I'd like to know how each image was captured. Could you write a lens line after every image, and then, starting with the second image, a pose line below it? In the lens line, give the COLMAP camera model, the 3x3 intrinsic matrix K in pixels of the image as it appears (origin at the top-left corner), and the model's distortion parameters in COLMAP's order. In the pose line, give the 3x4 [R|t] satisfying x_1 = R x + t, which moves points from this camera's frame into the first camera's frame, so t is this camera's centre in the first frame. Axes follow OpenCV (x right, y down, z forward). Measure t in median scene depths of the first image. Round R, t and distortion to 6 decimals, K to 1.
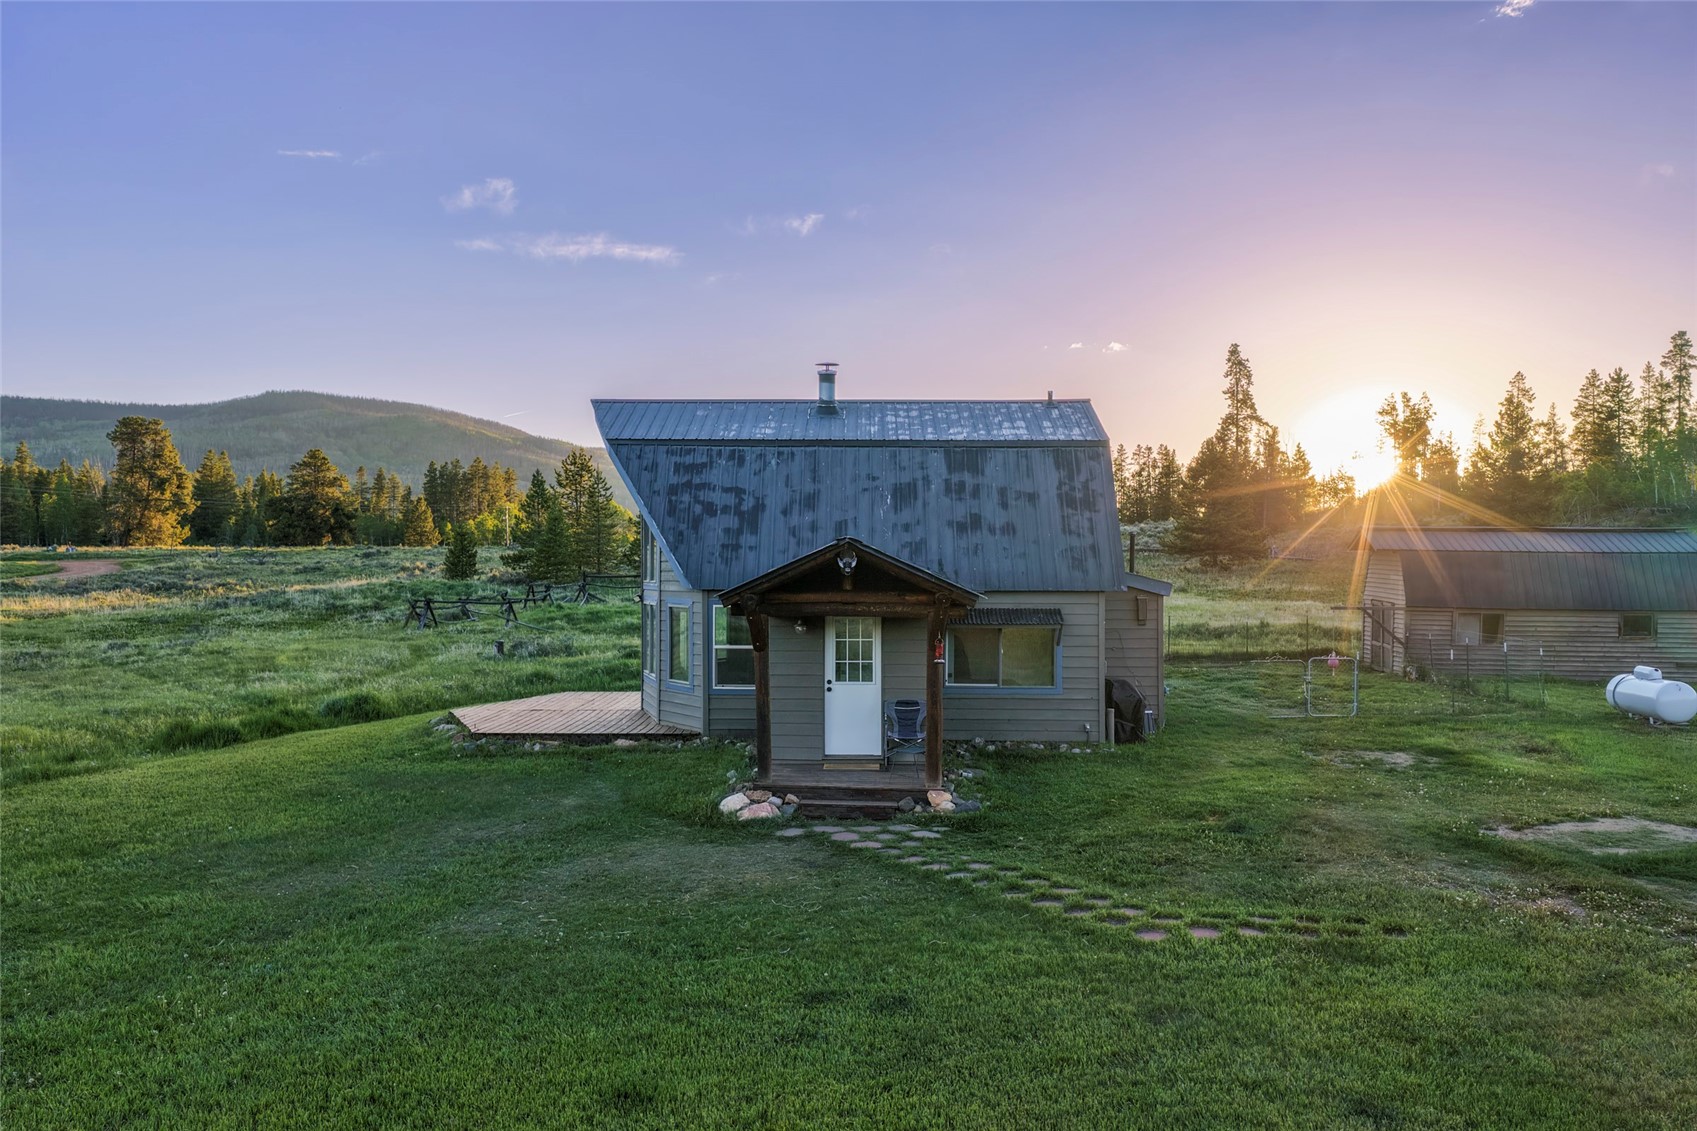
lens RADIAL K [[1408.6, 0, 848.5], [0, 1408.6, 565.5], [0, 0, 1]] dist [-0.002536, 0.009039]
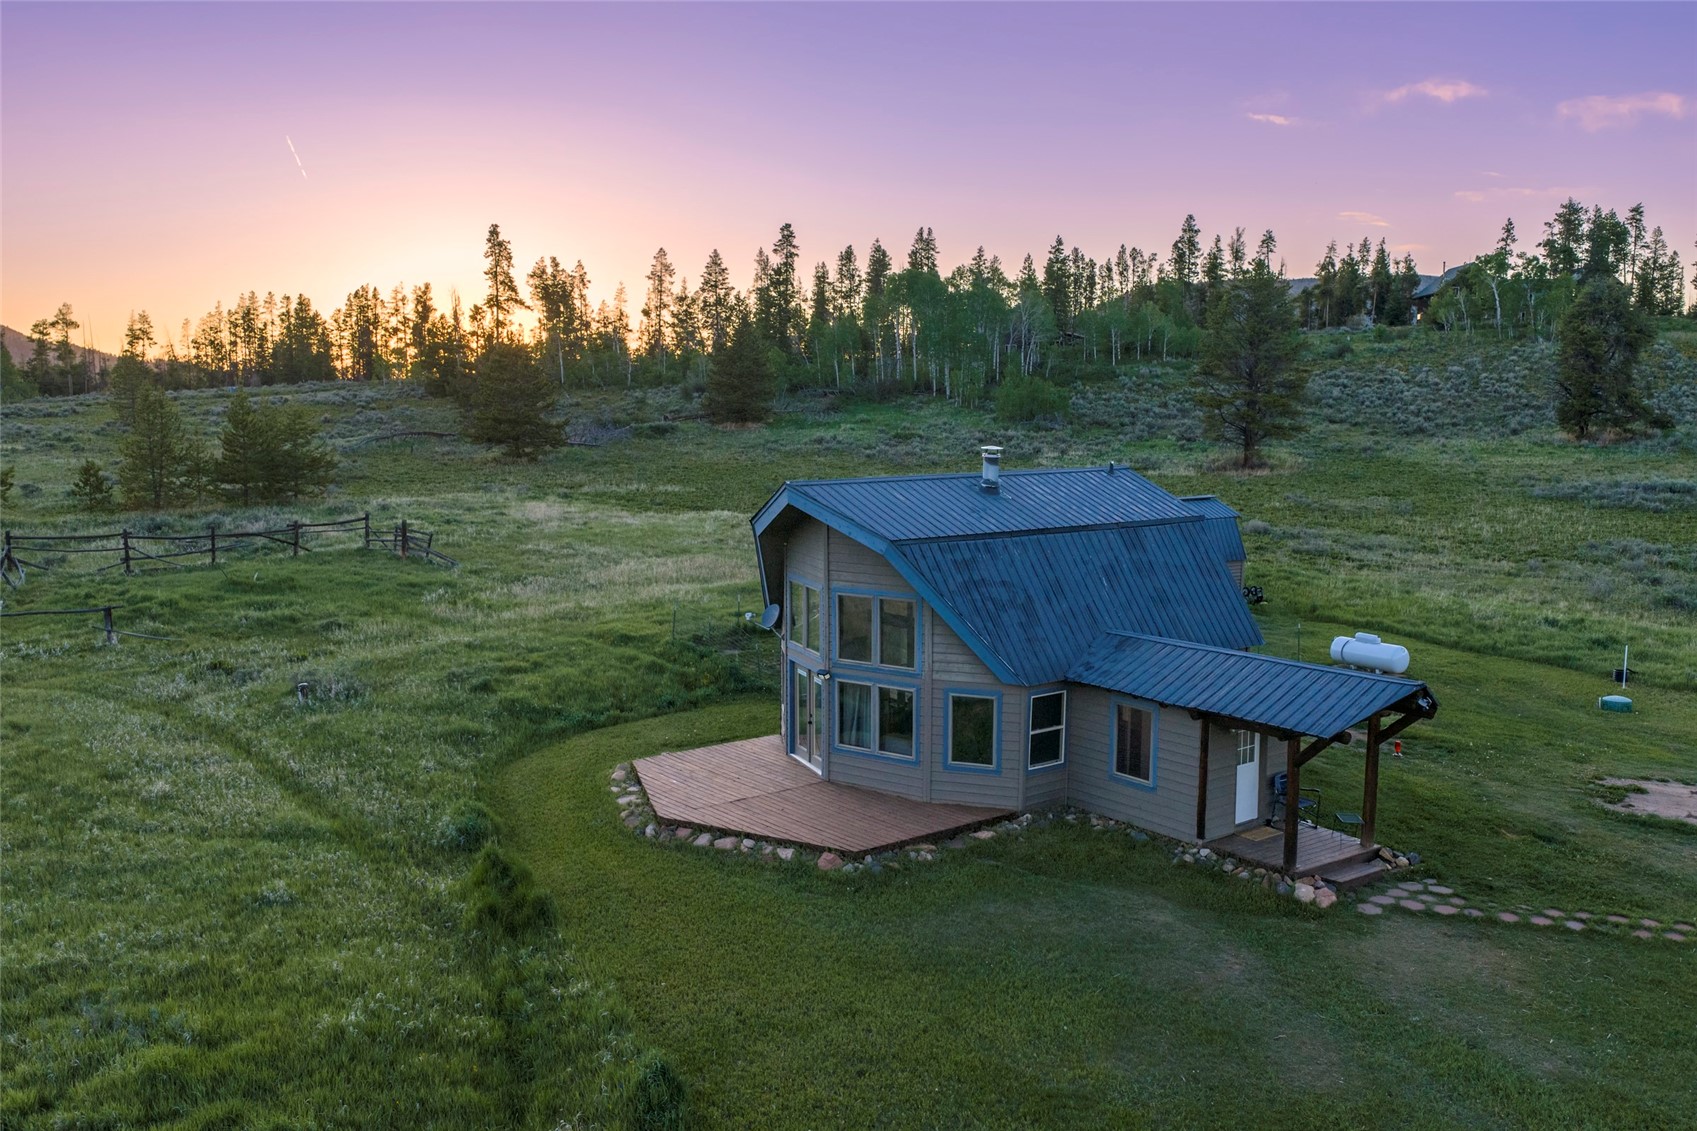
lens RADIAL K [[1408.6, 0, 848.5], [0, 1408.6, 565.5], [0, 0, 1]] dist [-0.002536, 0.009039]
pose [[0.780623, -0.077594, 0.620167, -0.834044], [0.000949, 0.992410, 0.122973, -0.197994], [-0.625002, -0.095407, 0.774771, 0.232281]]
